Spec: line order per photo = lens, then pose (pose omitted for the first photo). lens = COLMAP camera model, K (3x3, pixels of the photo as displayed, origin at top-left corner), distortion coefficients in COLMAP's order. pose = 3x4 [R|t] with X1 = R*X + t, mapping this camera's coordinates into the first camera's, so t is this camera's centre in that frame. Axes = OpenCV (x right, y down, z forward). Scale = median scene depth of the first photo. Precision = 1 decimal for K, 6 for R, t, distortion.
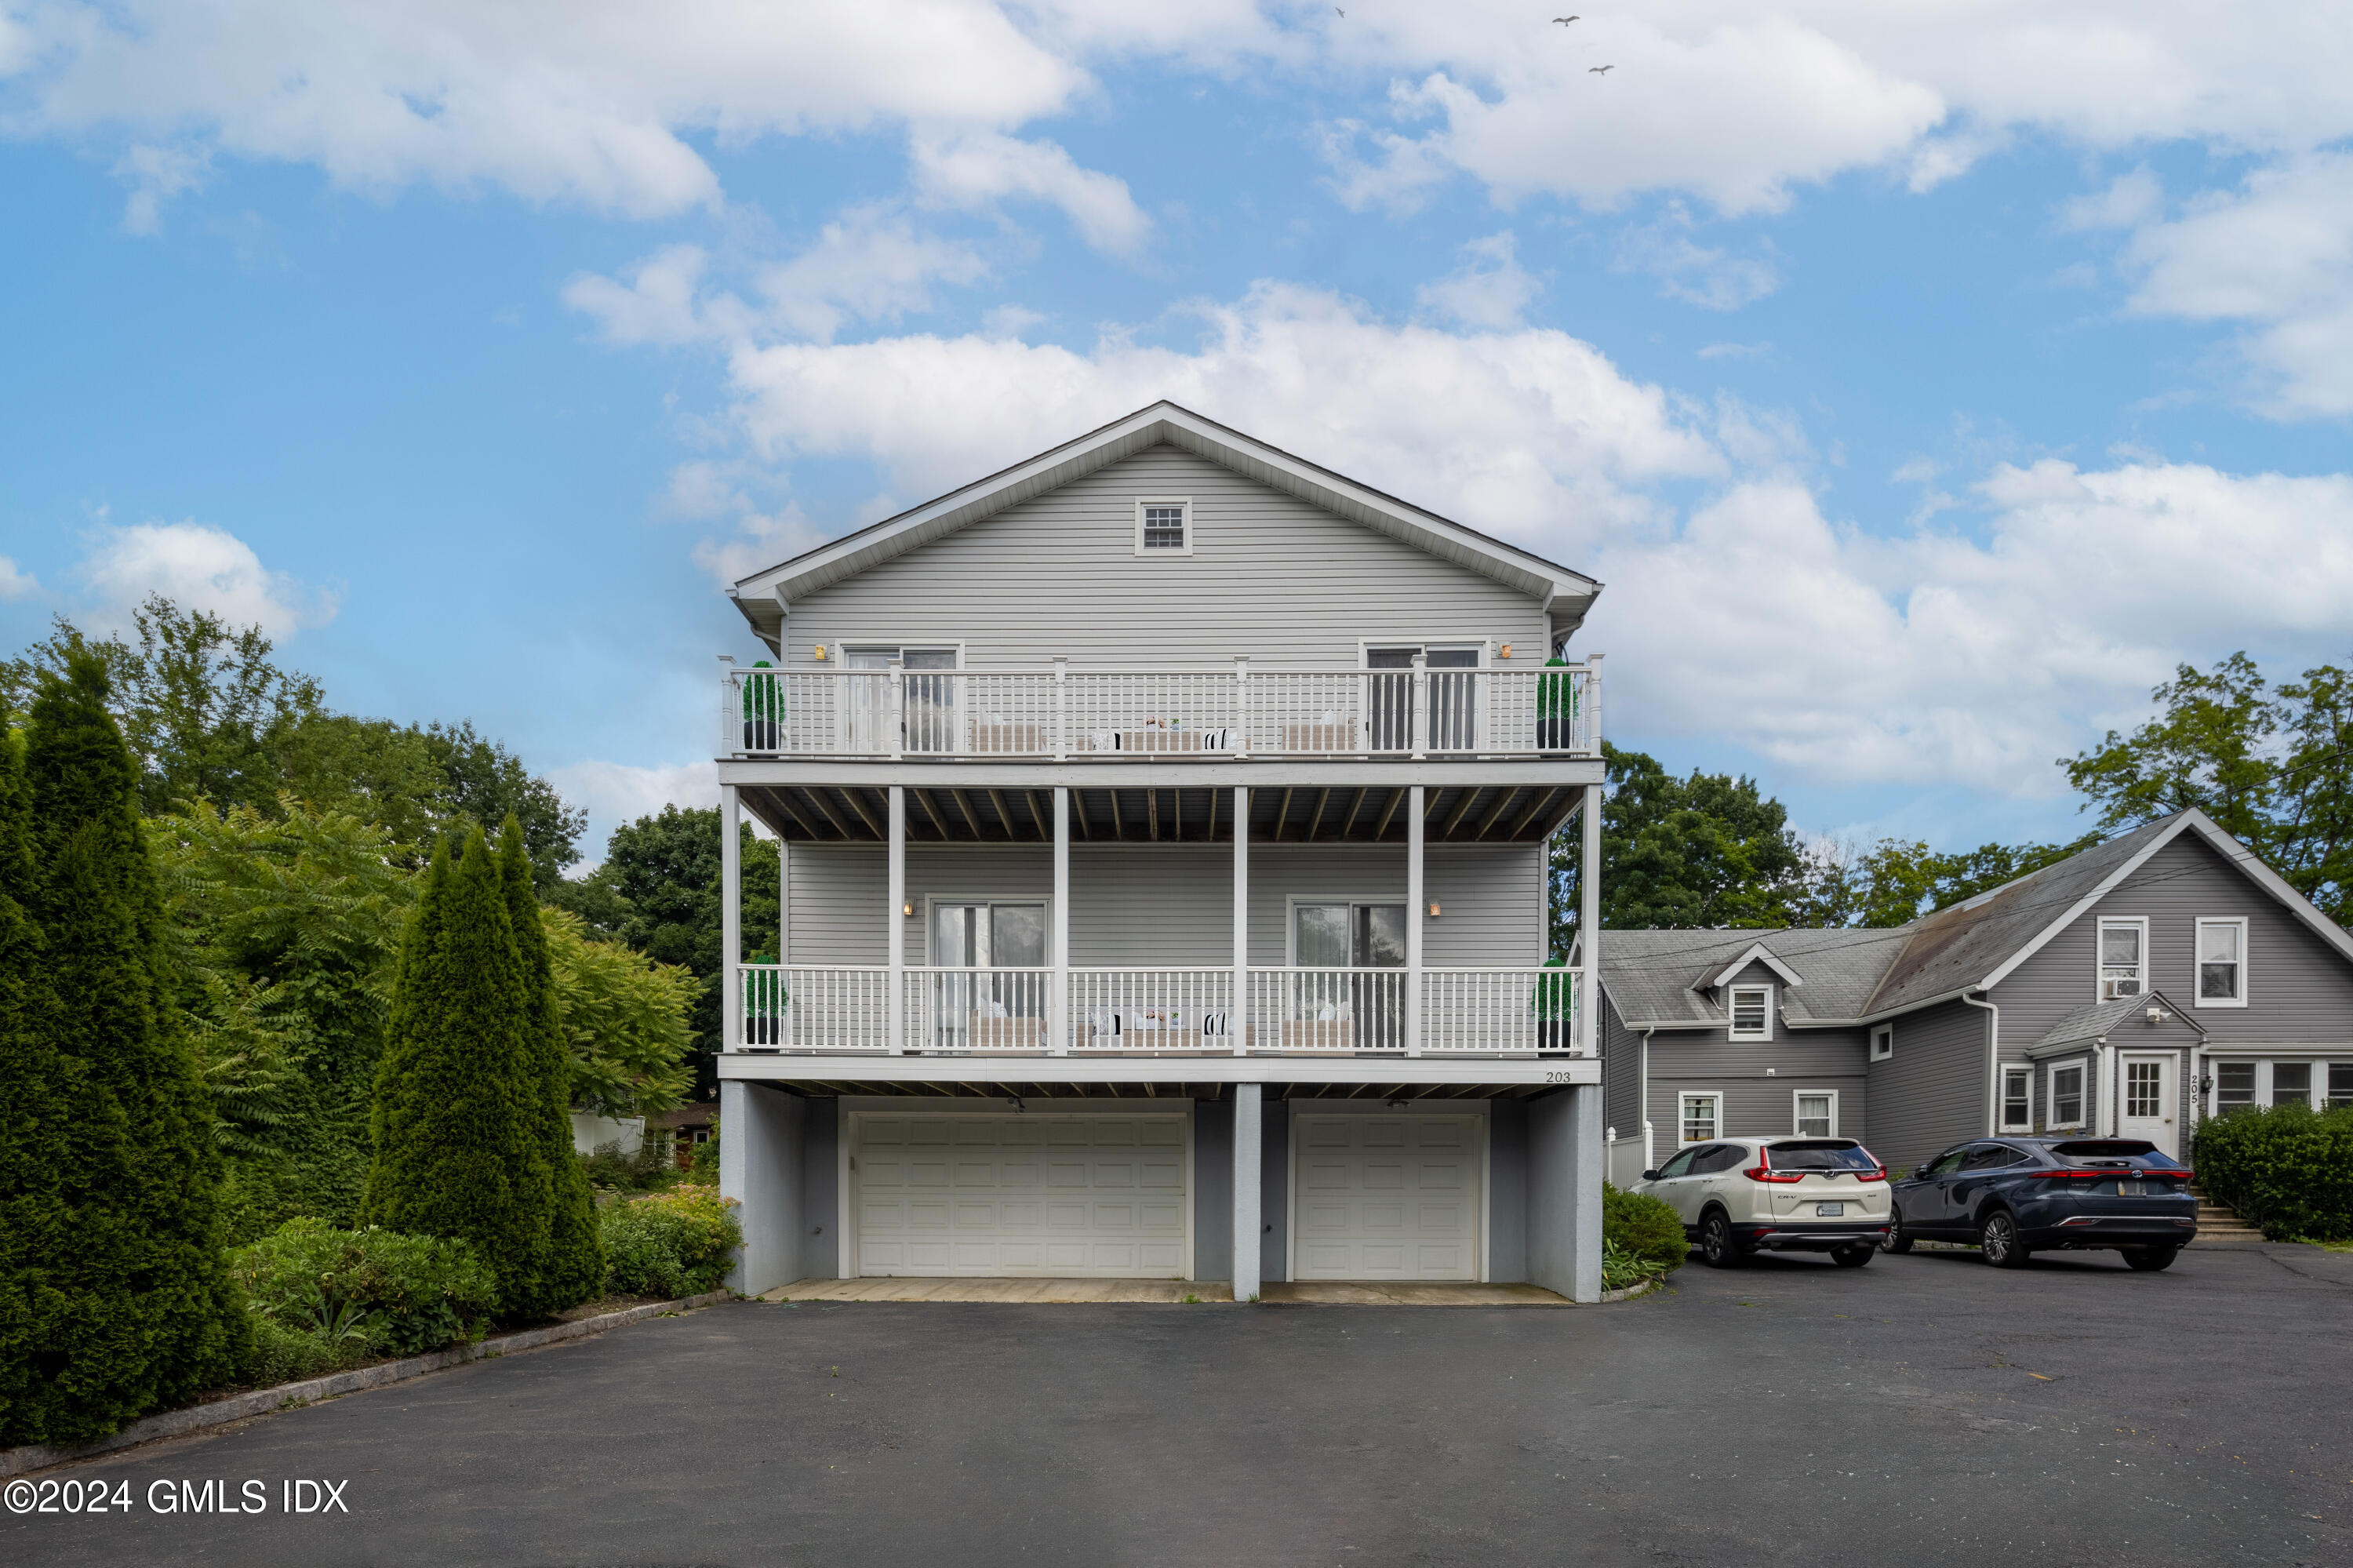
lens RADIAL K [[1155.5, 0, 1190.6], [0, 1155.5, 670.0], [0, 0, 1]] dist [-0.001148, 0.000065]
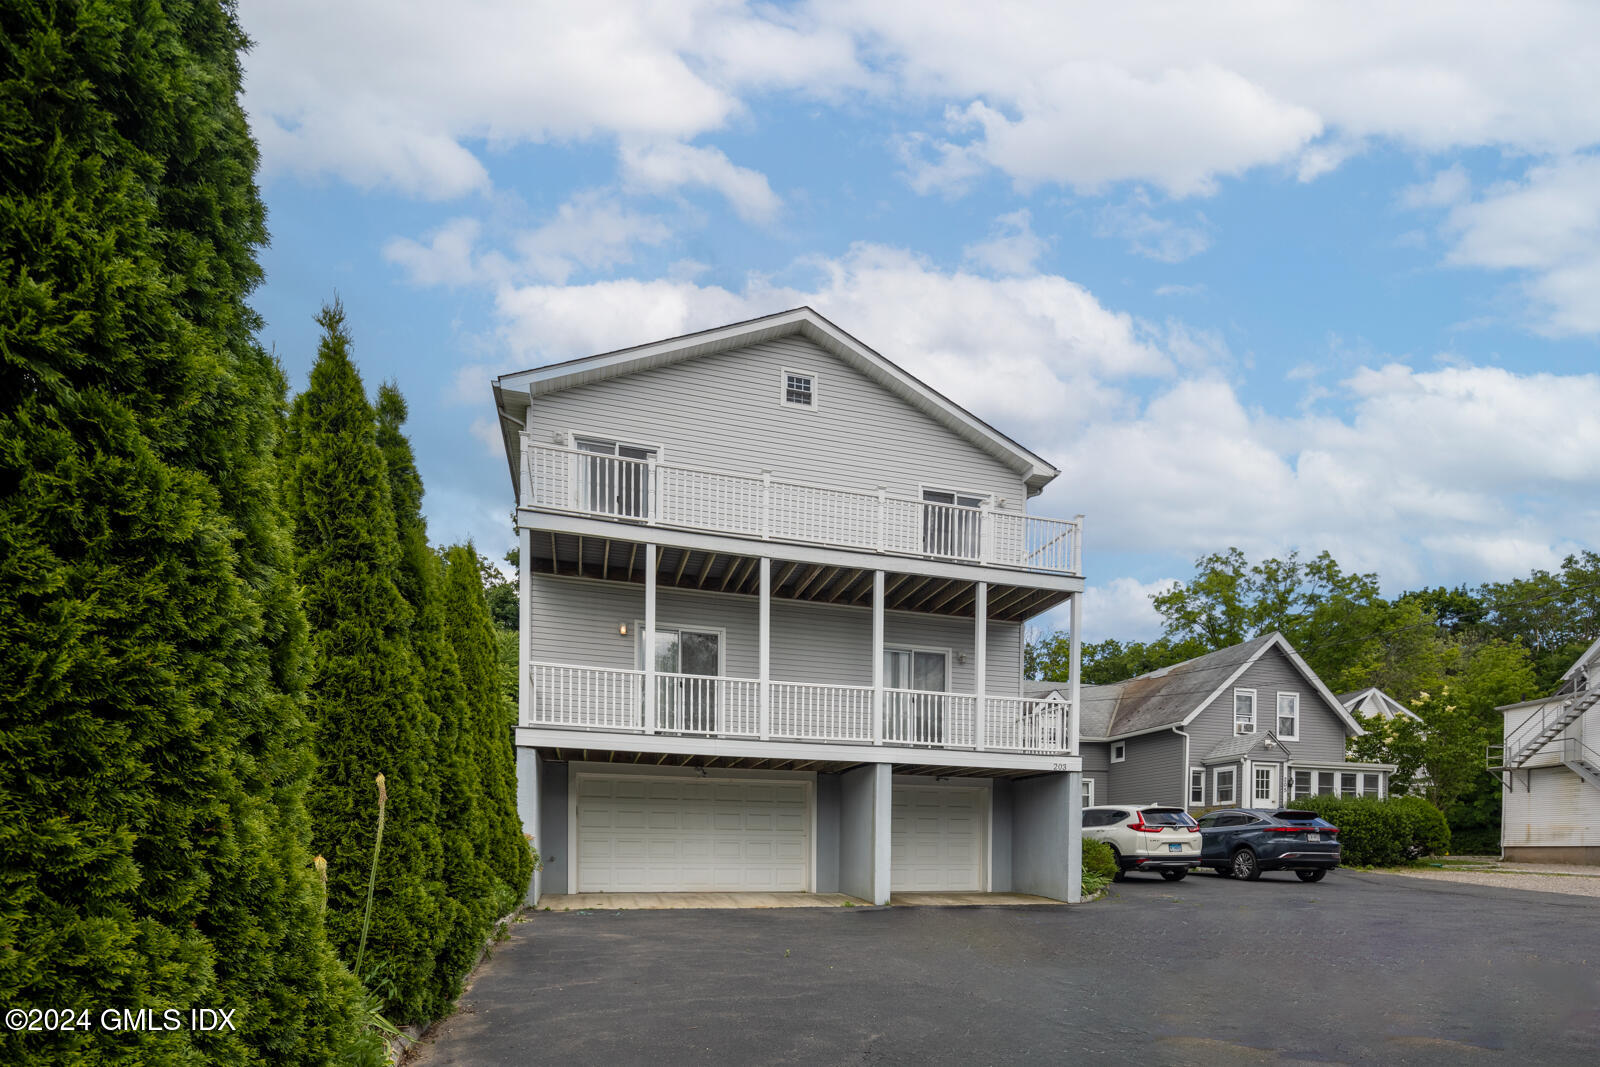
lens RADIAL K [[778.2, 0, 811.7], [0, 778.2, 472.7], [0, 0, 1]] dist [-0.002358, -0.000012]
pose [[0.948753, 0.142533, 0.282049, -0.333809], [-0.138392, 0.989771, -0.034656, 0.018897], [-0.284103, -0.006154, 0.958774, 0.027404]]
